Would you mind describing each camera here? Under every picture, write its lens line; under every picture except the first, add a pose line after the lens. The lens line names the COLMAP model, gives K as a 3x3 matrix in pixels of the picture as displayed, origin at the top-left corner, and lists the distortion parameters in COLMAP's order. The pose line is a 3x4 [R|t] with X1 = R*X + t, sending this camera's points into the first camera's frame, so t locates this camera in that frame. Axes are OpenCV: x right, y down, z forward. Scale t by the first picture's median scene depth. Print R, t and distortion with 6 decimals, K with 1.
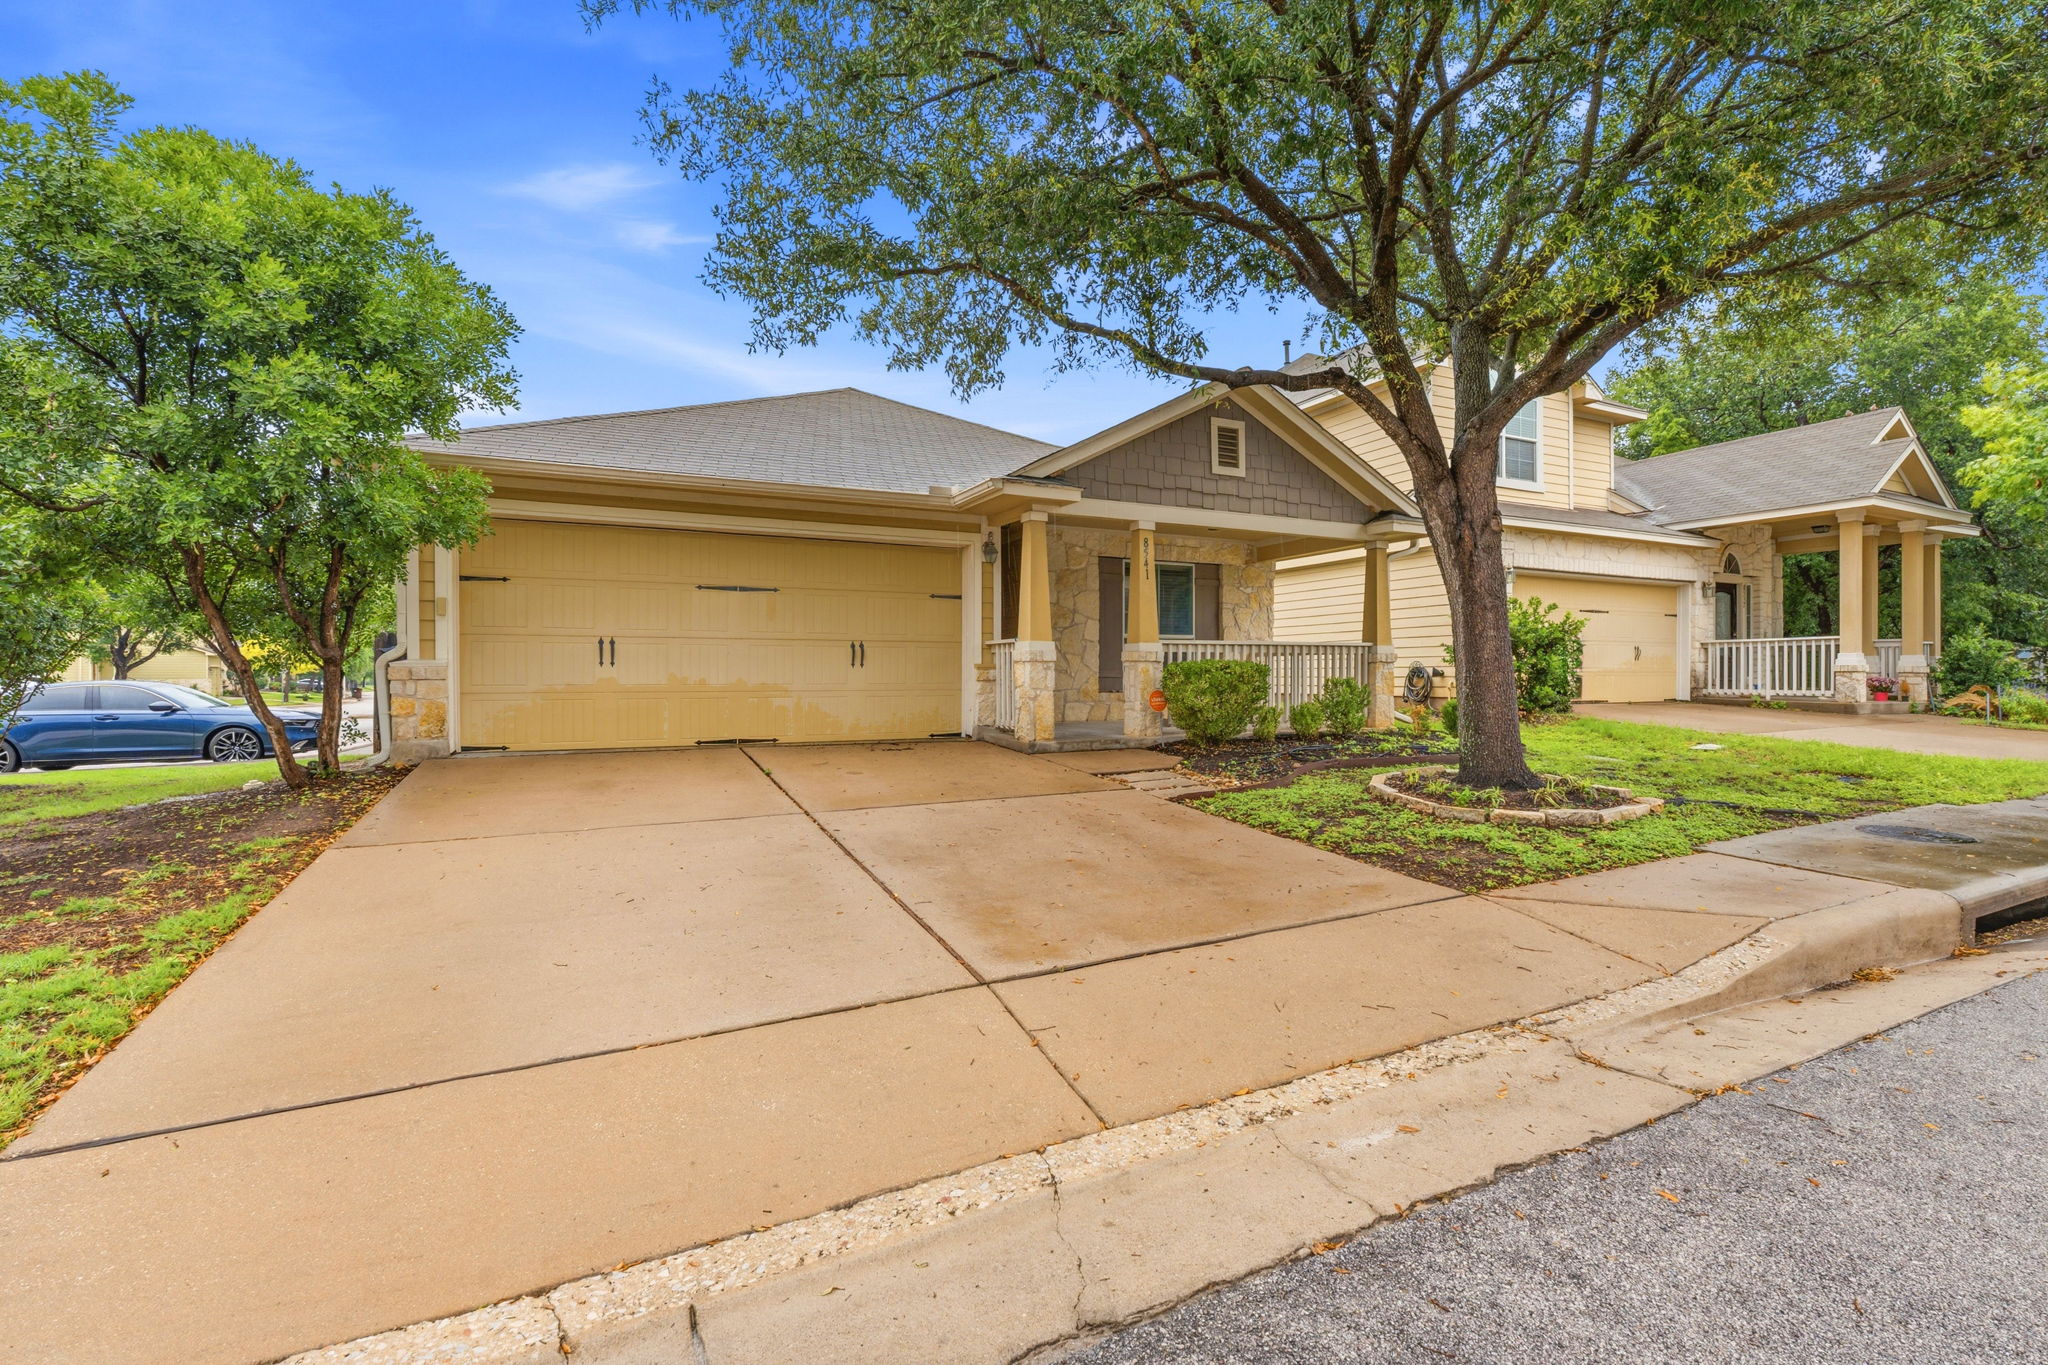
lens RADIAL K [[915.9, 0, 1015.9], [0, 915.9, 684.6], [0, 0, 1]] dist [-0.008701, 0.001587]
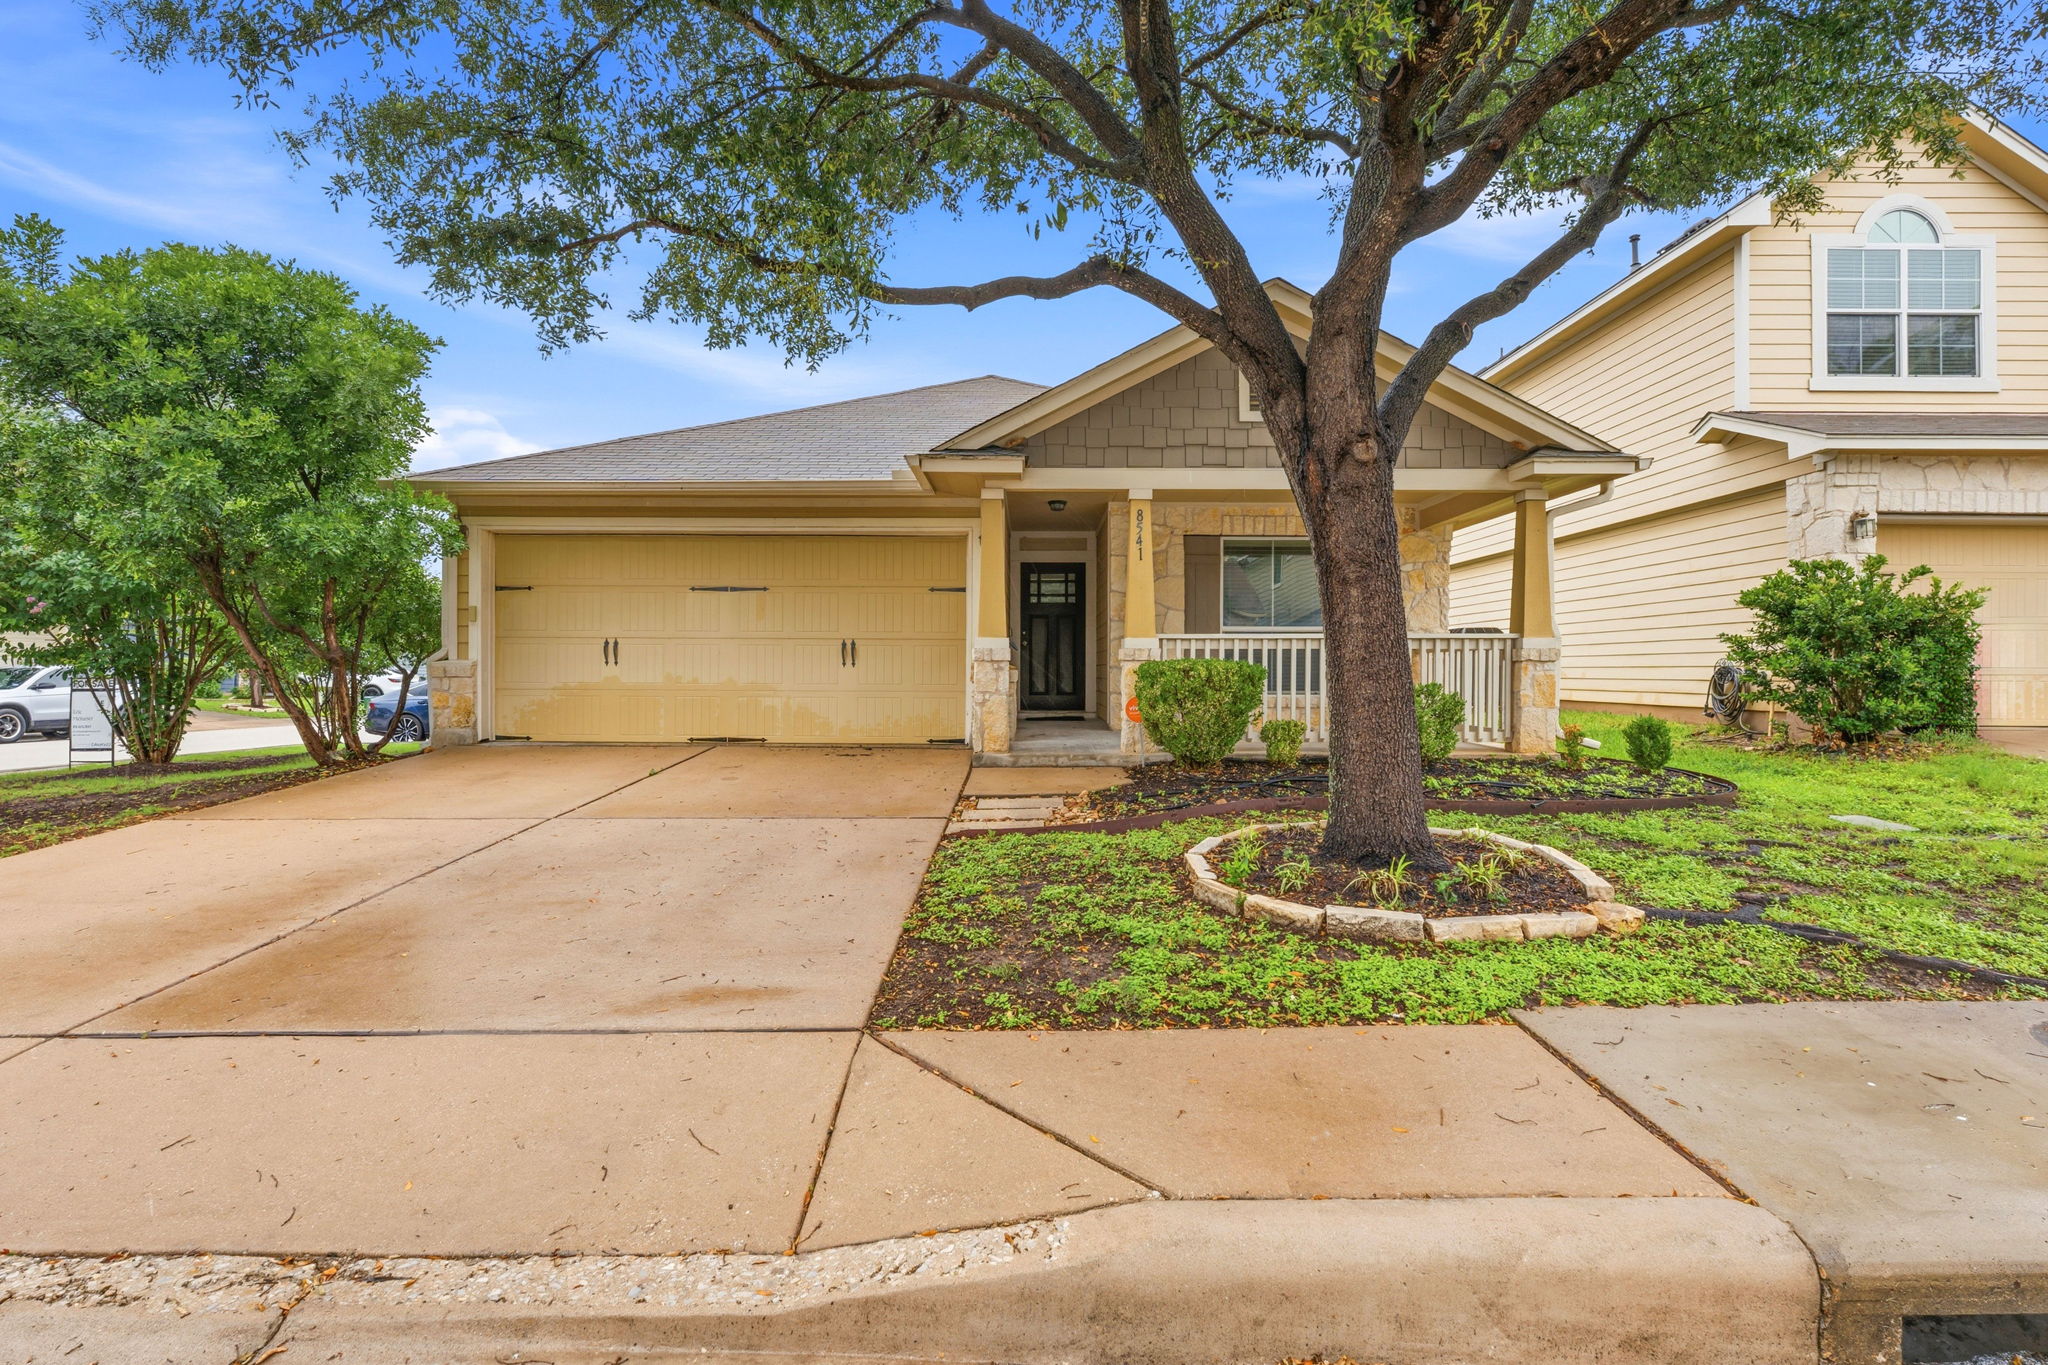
lens RADIAL K [[915.9, 0, 1027.2], [0, 915.9, 681.4], [0, 0, 1]] dist [-0.008701, 0.001587]
pose [[0.896562, 0.009800, -0.442809, 0.437981], [-0.008867, 0.999952, 0.004177, -0.009725], [0.442829, 0.000181, 0.896606, 0.233375]]
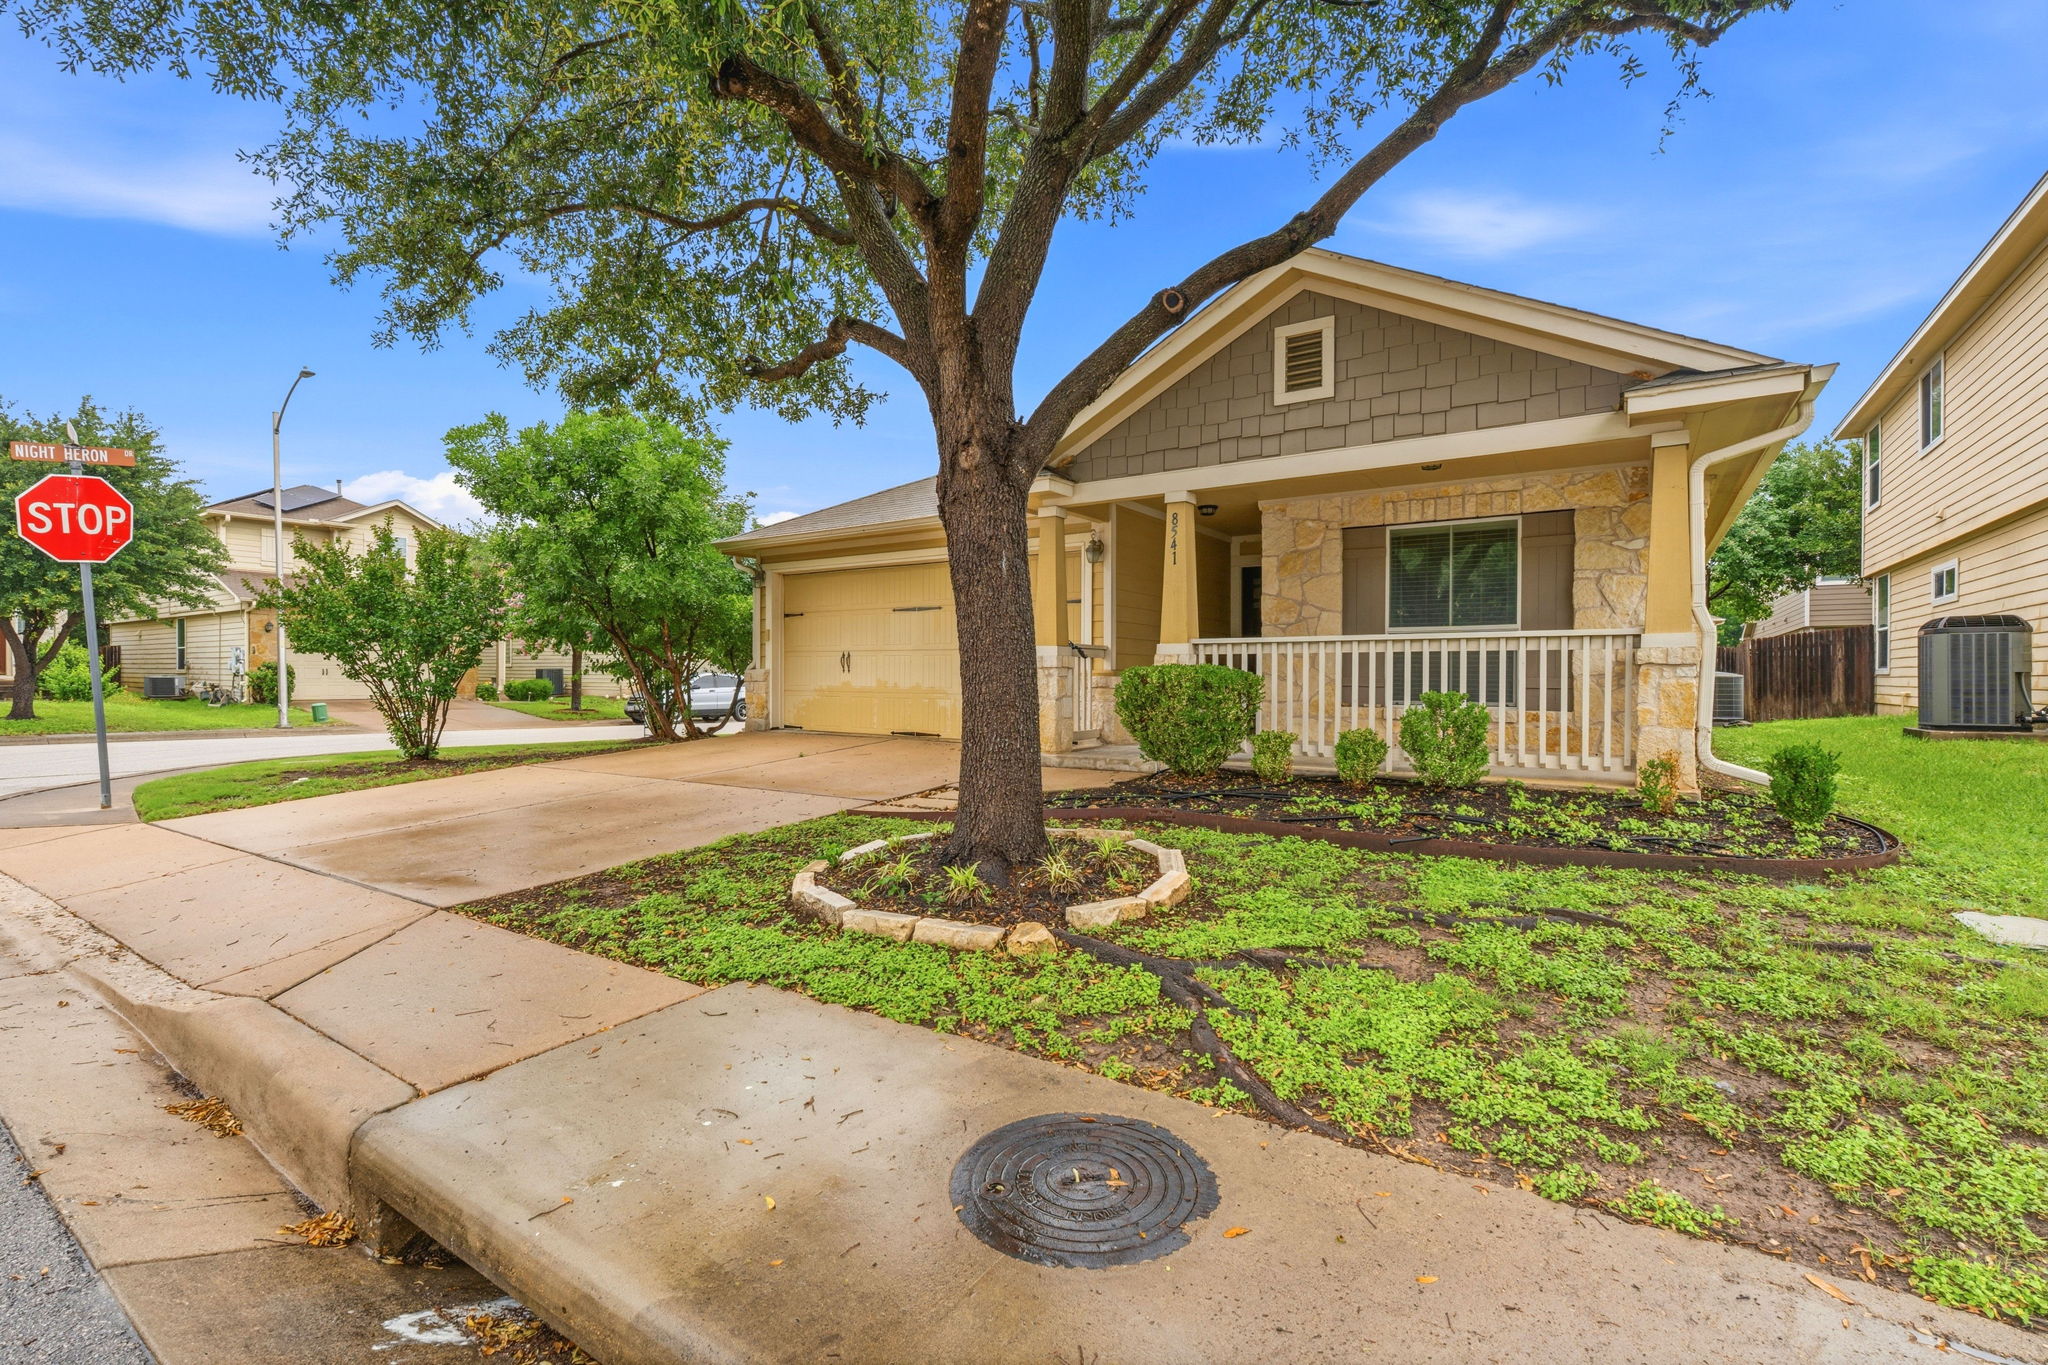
lens RADIAL K [[915.9, 0, 1031.2], [0, 915.9, 677.9], [0, 0, 1]] dist [-0.008701, 0.001587]
pose [[0.498591, 0.004605, -0.866825, 0.815485], [-0.014490, 0.999890, -0.003023, -0.011806], [0.866716, 0.014068, 0.498603, 0.519361]]
